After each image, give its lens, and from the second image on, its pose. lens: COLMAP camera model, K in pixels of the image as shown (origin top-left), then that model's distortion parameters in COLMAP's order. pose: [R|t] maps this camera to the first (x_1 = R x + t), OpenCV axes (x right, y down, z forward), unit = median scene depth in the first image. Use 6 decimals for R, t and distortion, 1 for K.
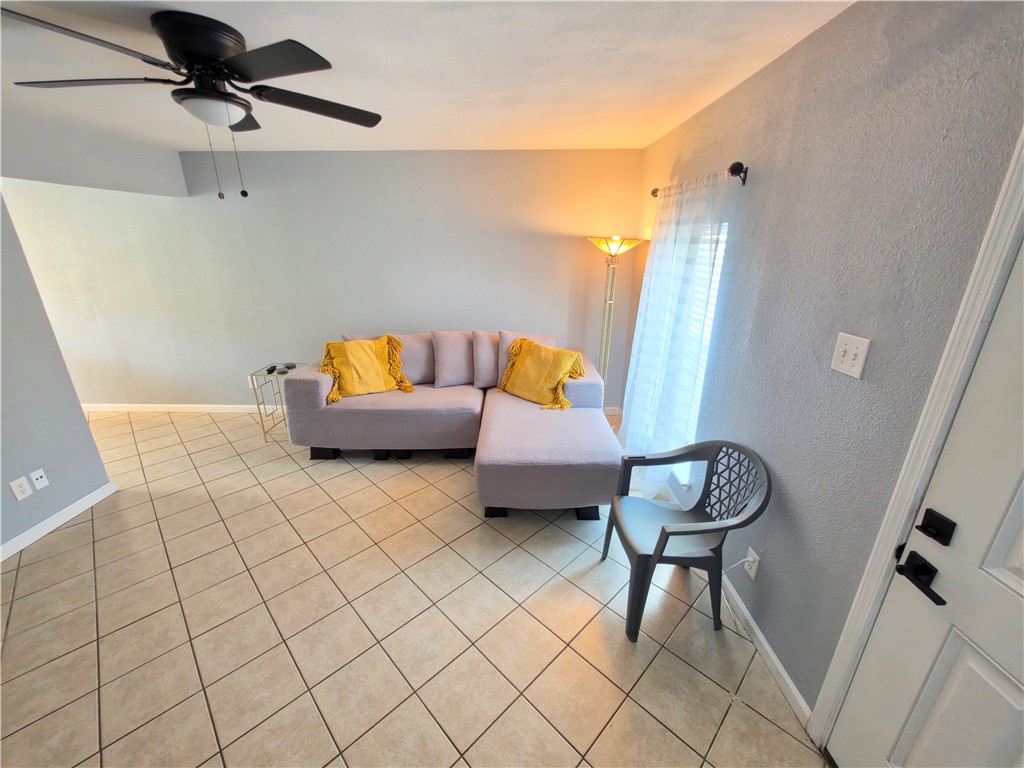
lens RADIAL K [[413.9, 0, 509.8], [0, 413.9, 382.8], [0, 0, 1]] dist [-0.003649, 0.000848]
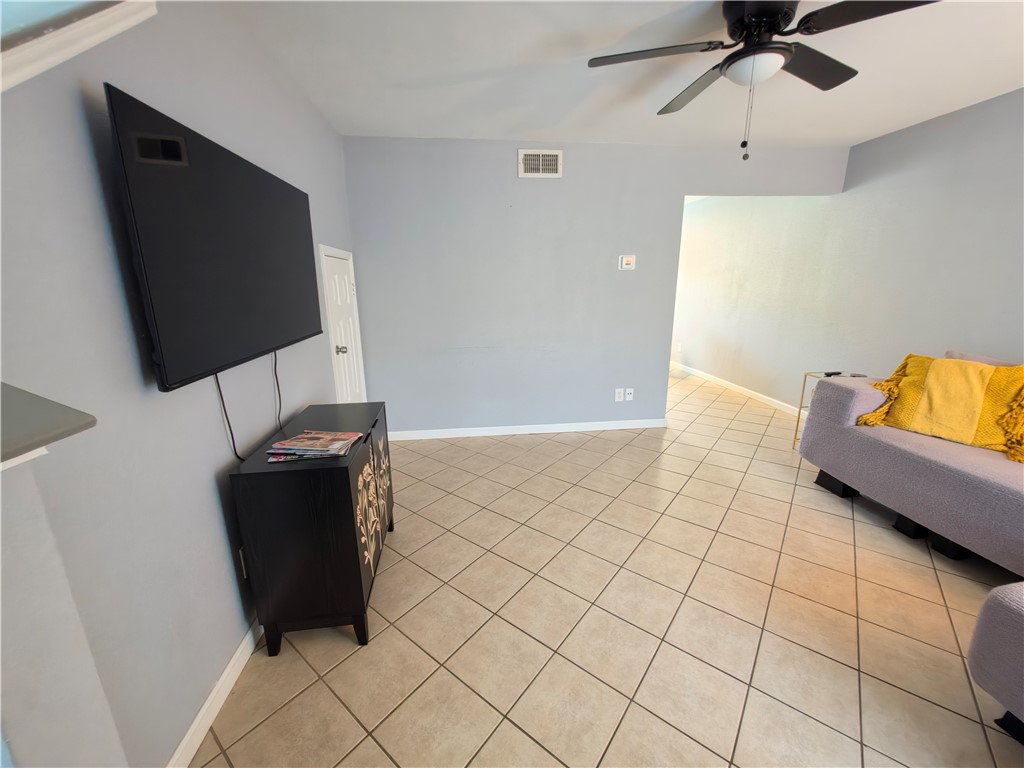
lens RADIAL K [[413.9, 0, 509.3], [0, 413.9, 386.6], [0, 0, 1]] dist [-0.003649, 0.000848]
pose [[0.118423, 0.241656, -0.963109, 0.203379], [-0.311607, 0.929981, 0.195029, 0.036511], [0.942803, 0.277015, 0.185432, 0.224141]]
